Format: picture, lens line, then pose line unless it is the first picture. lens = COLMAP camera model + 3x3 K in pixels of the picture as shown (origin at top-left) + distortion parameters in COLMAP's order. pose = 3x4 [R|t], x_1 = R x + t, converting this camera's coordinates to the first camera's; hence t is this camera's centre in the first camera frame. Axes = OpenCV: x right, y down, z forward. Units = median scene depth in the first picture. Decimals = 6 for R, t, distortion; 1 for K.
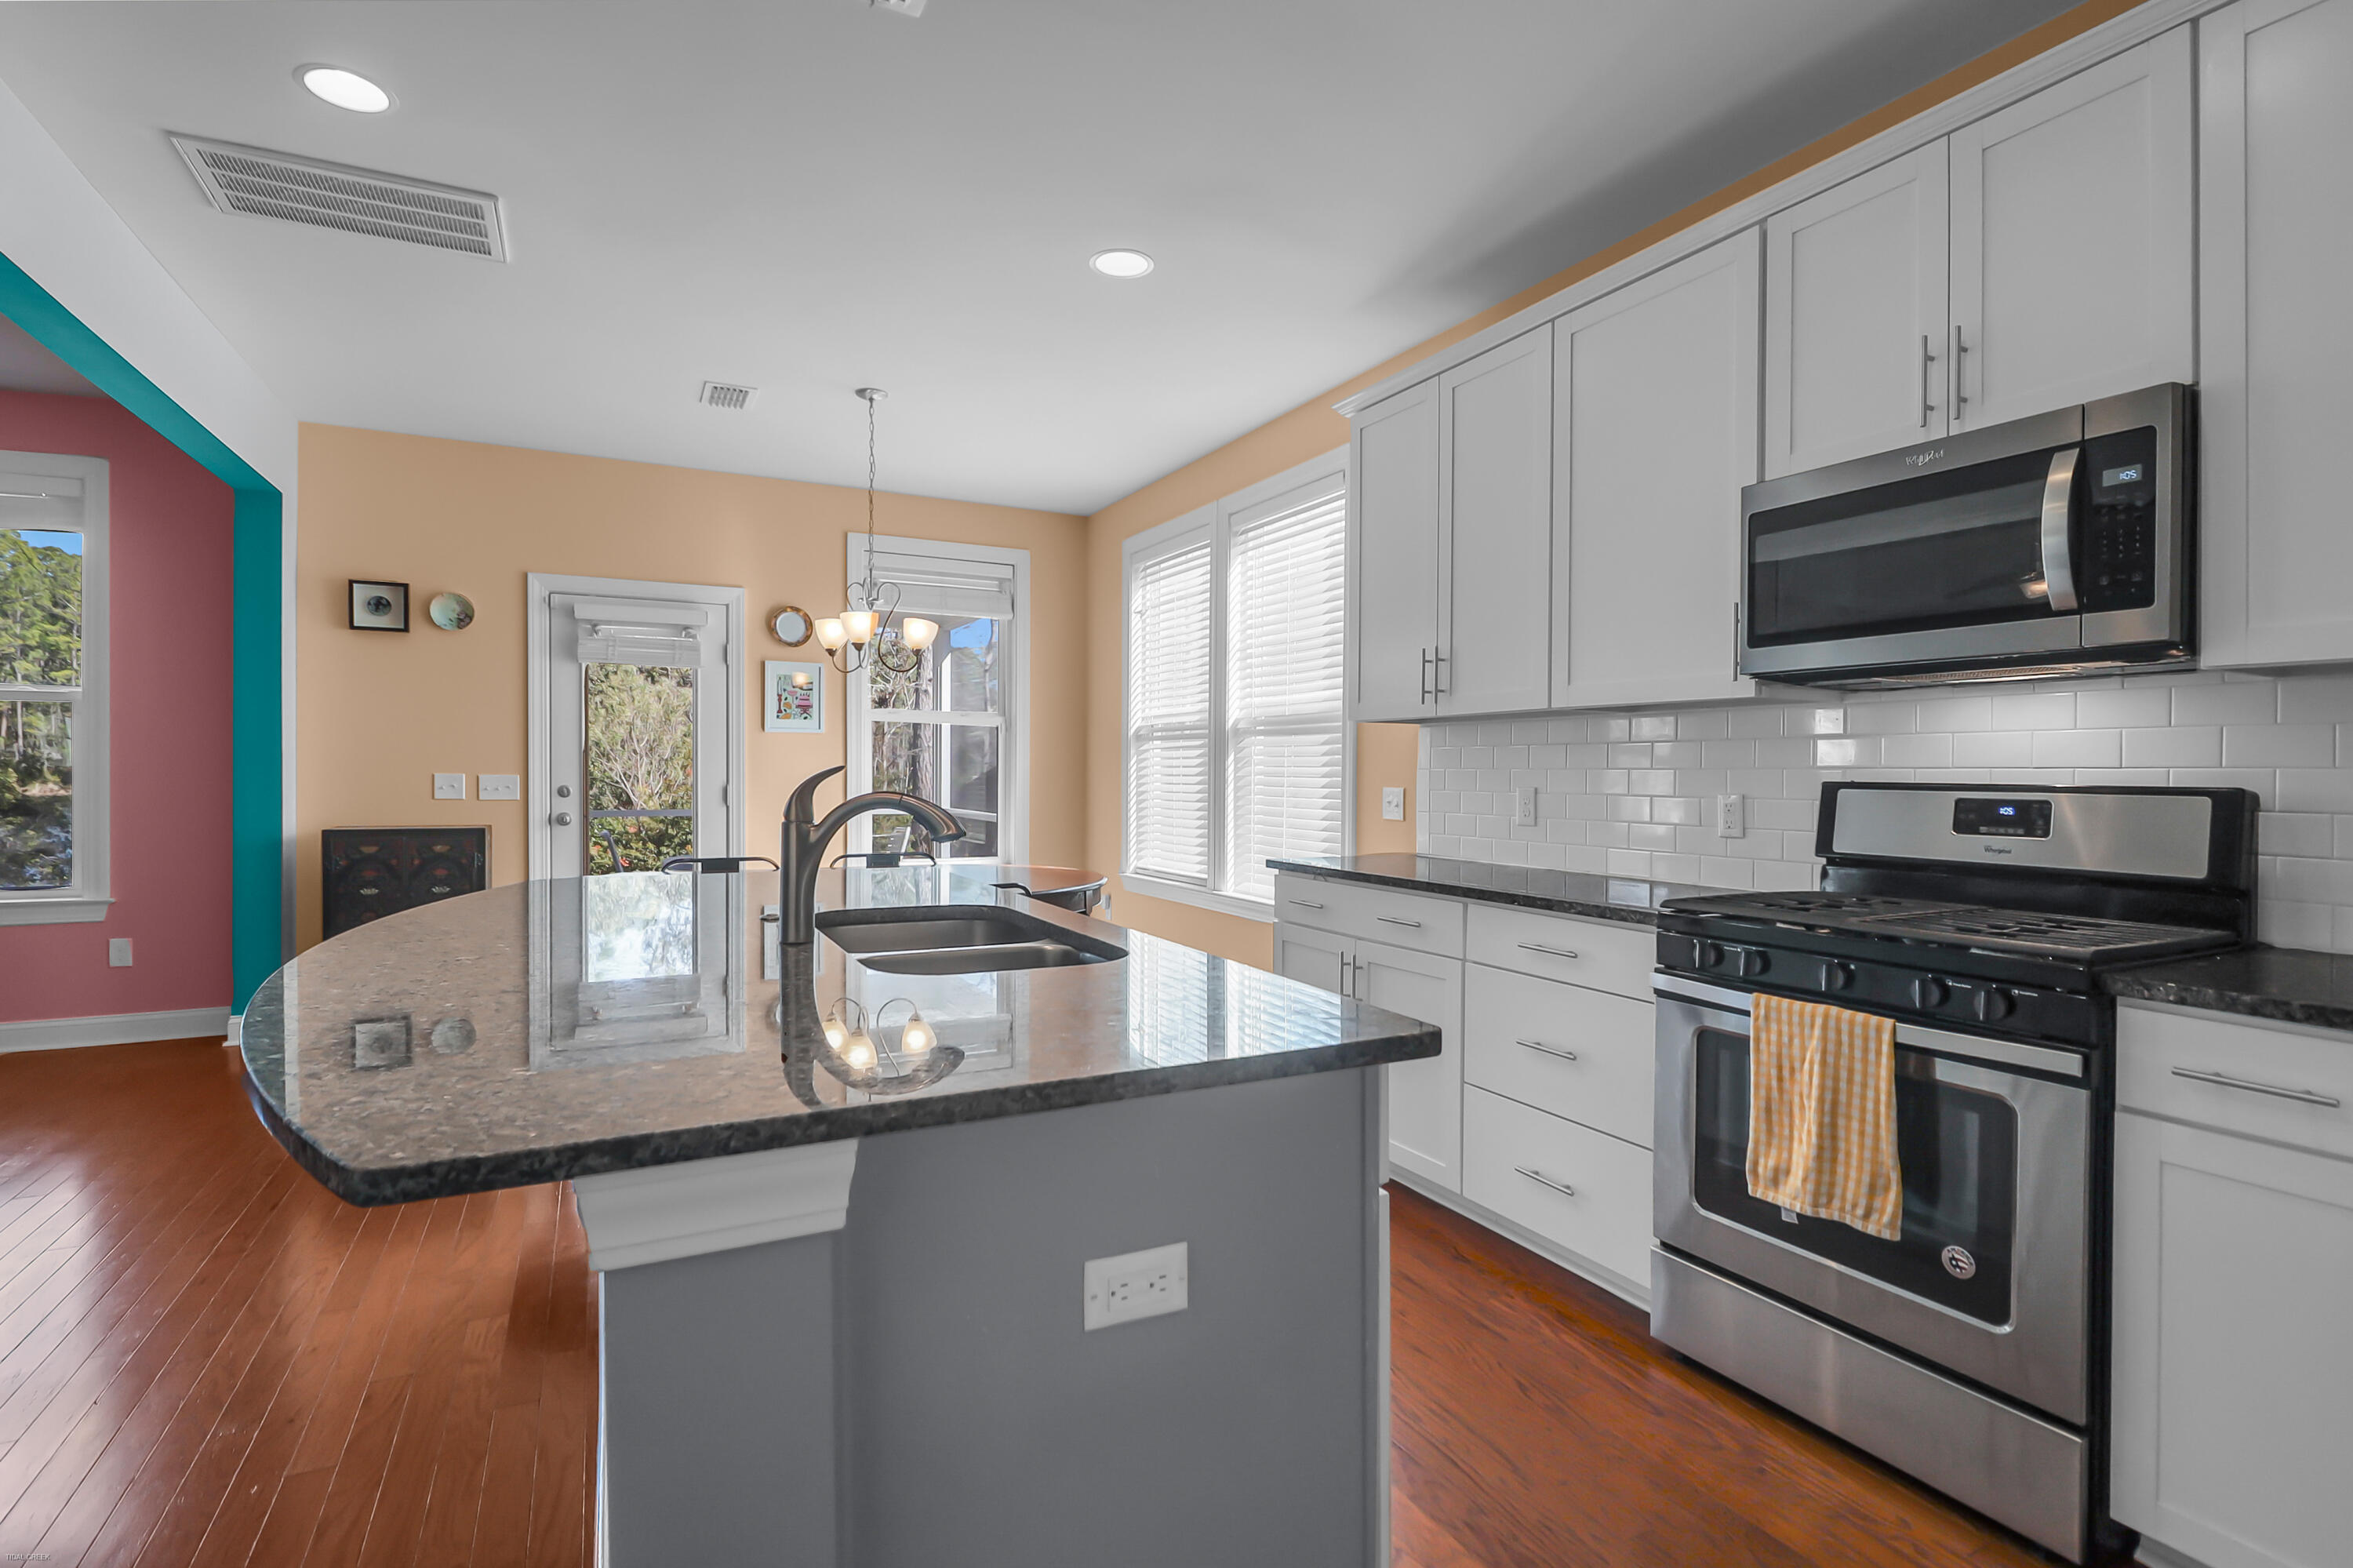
lens RADIAL K [[1096.3, 0, 1146.1], [0, 1096.3, 755.3], [0, 0, 1]] dist [0.001438, -0.002593]
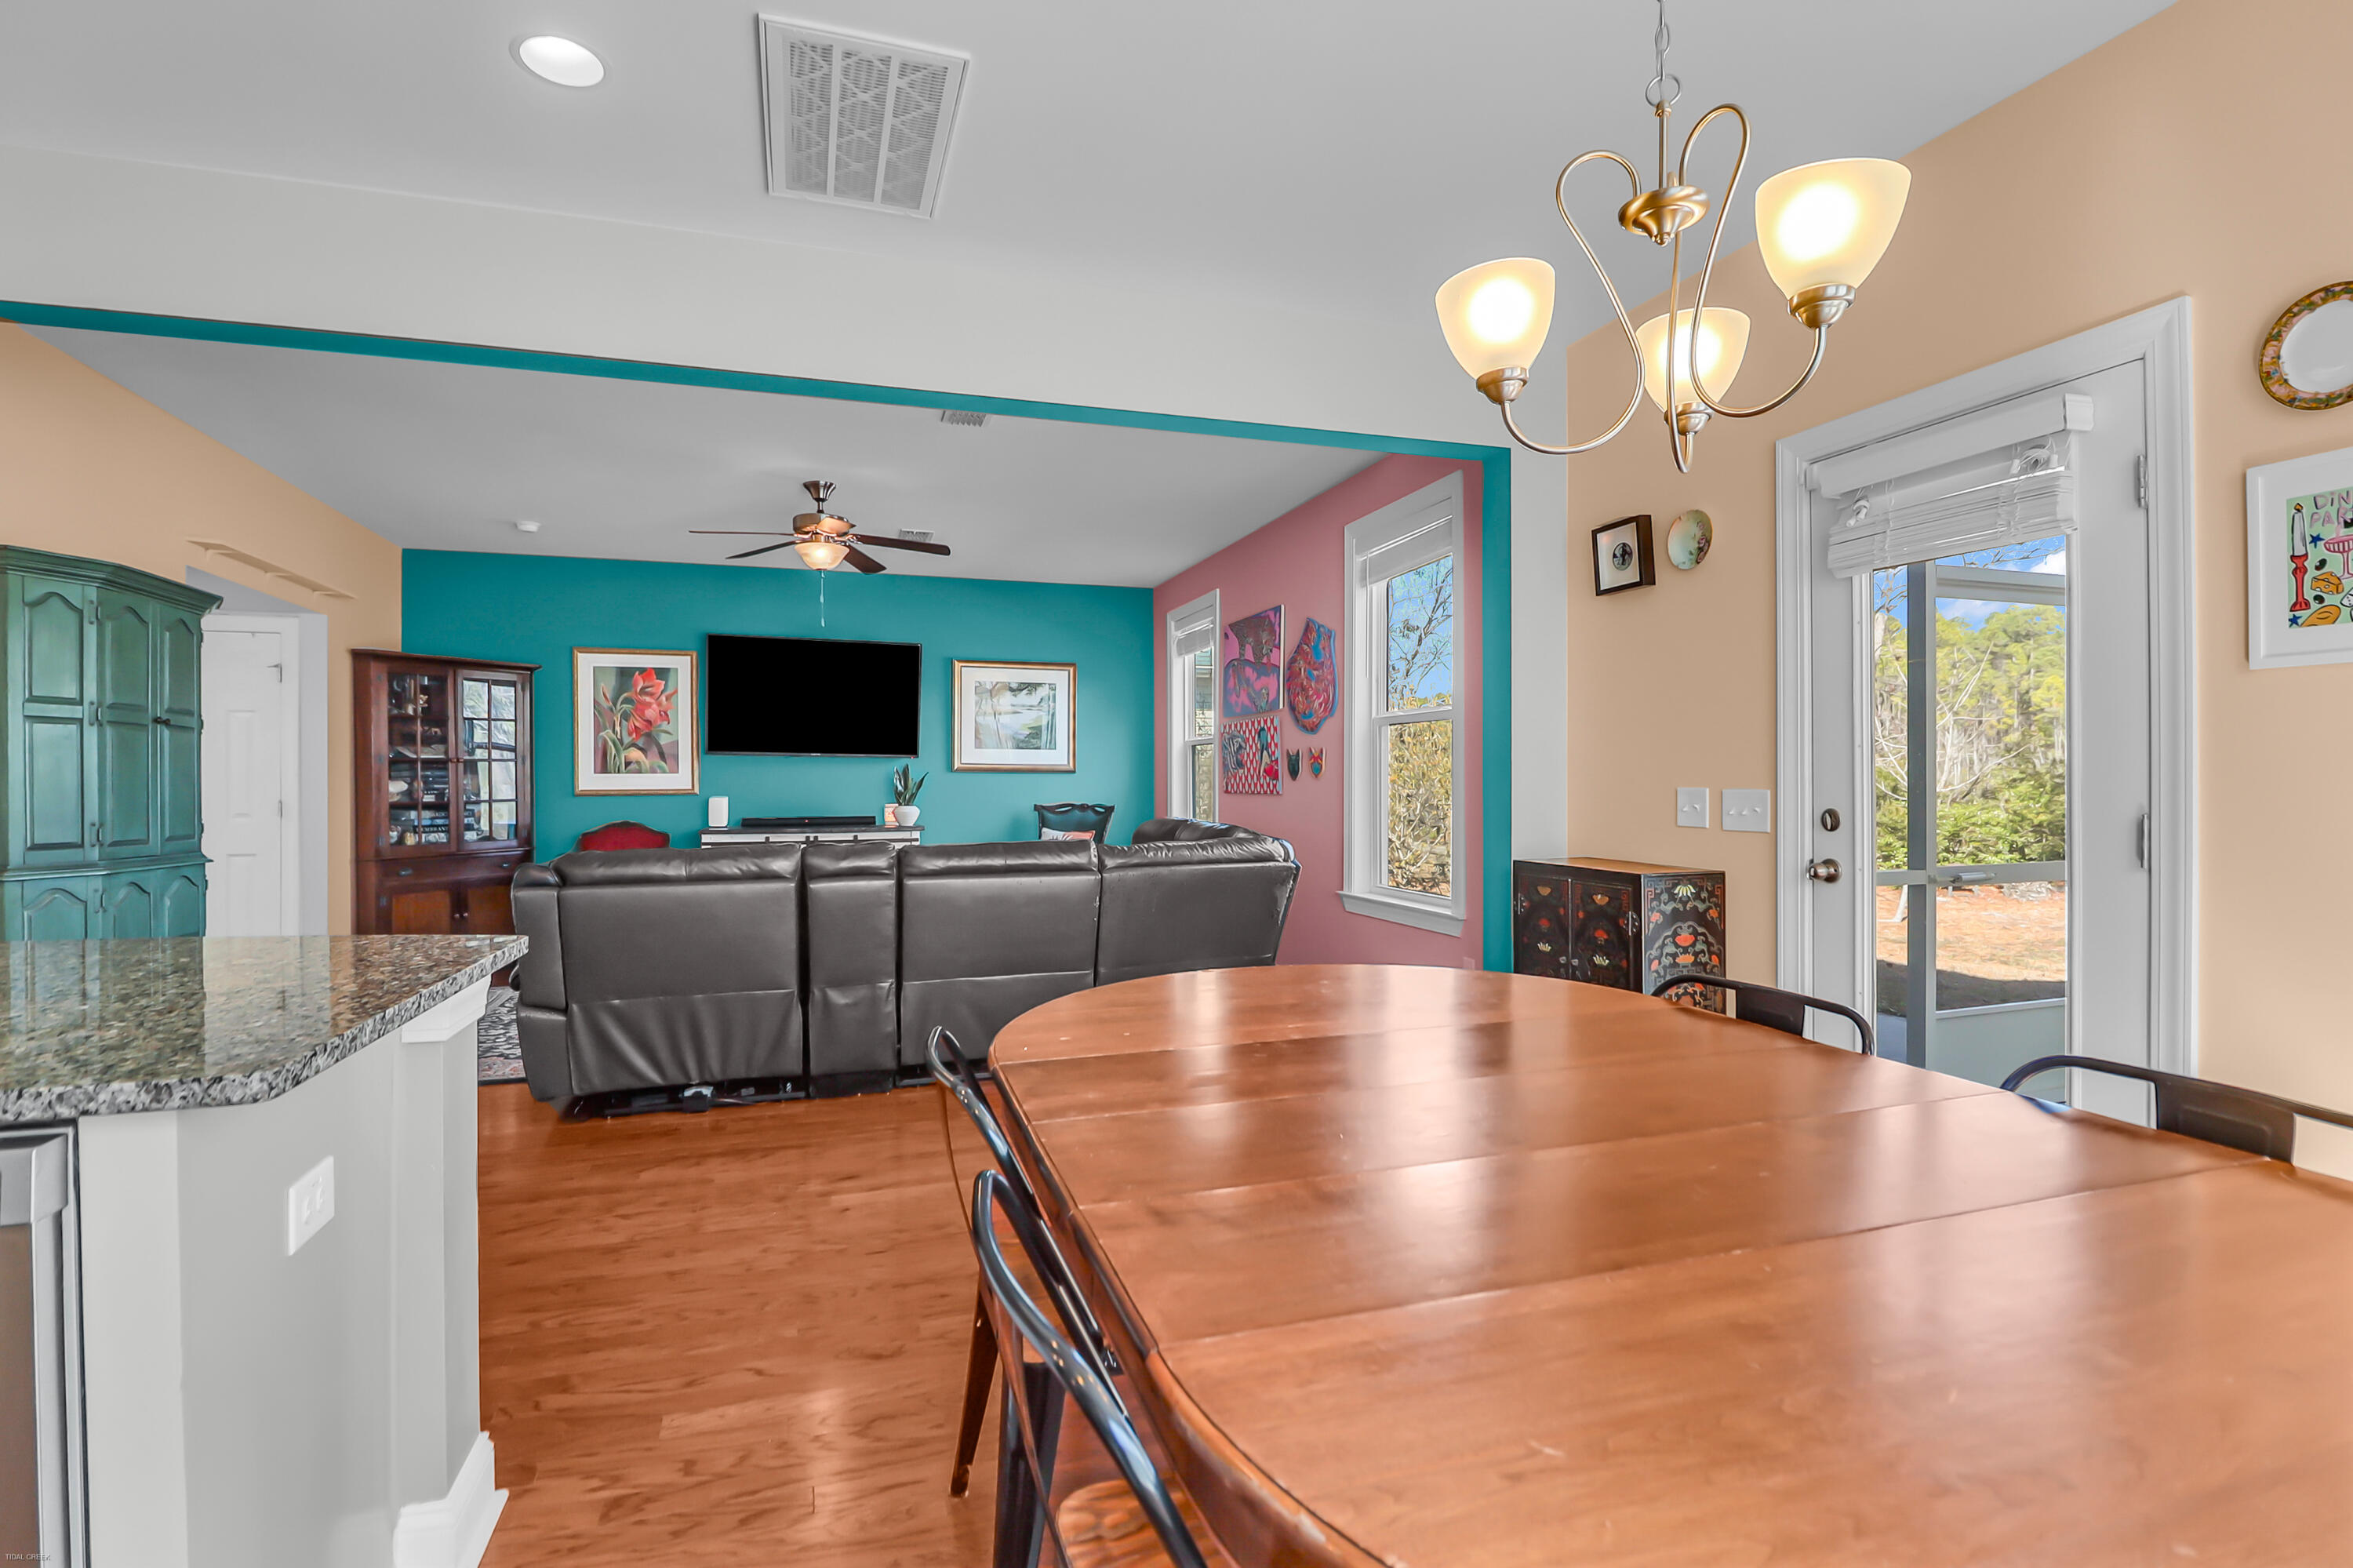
lens RADIAL K [[1096.3, 0, 1161.1], [0, 1096.3, 779.6], [0, 0, 1]] dist [0.001438, -0.002593]
pose [[-0.143889, -0.007314, -0.989567, 0.061061], [0.018468, 0.999779, -0.010075, 0.012988], [0.989422, -0.019725, -0.143722, 0.799639]]
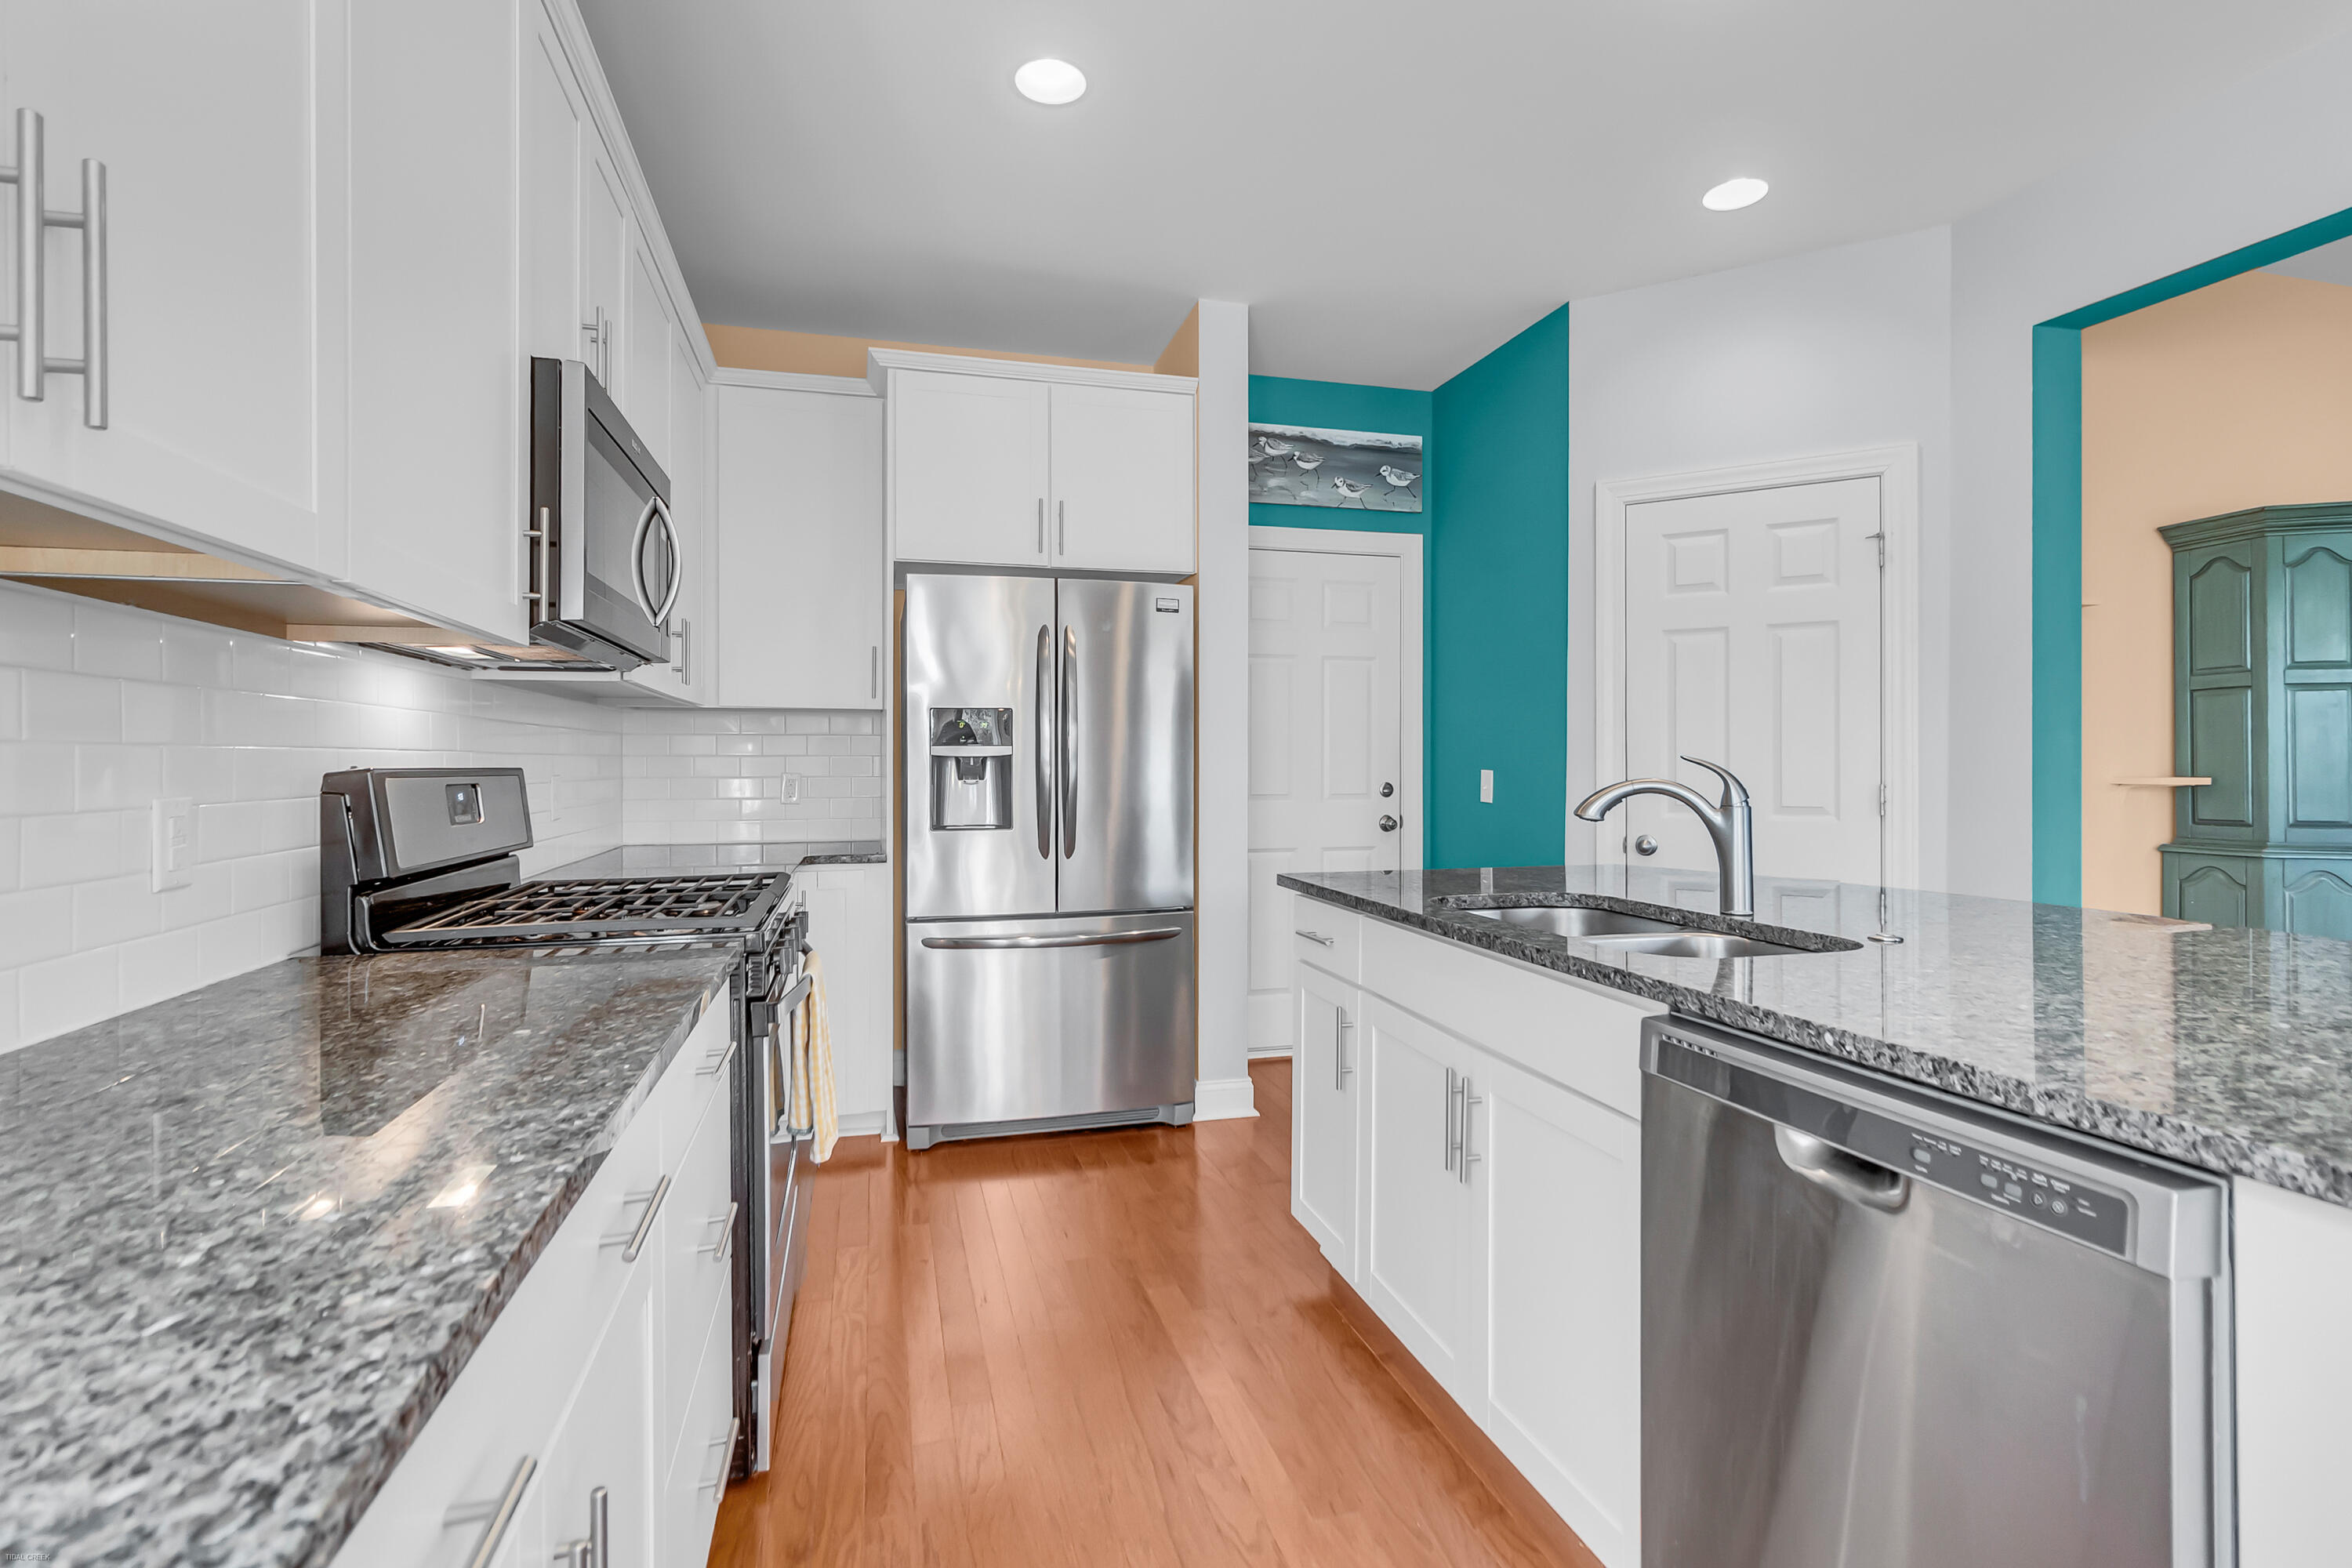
lens RADIAL K [[1095.8, 0, 1167.4], [0, 1095.8, 762.7], [0, 0, 1]] dist [0.001438, -0.002593]
pose [[-0.980989, -0.003675, 0.194029, 0.010490], [-0.006501, 0.999882, -0.013930, 0.012473], [-0.193955, -0.014926, -0.980897, 0.759810]]
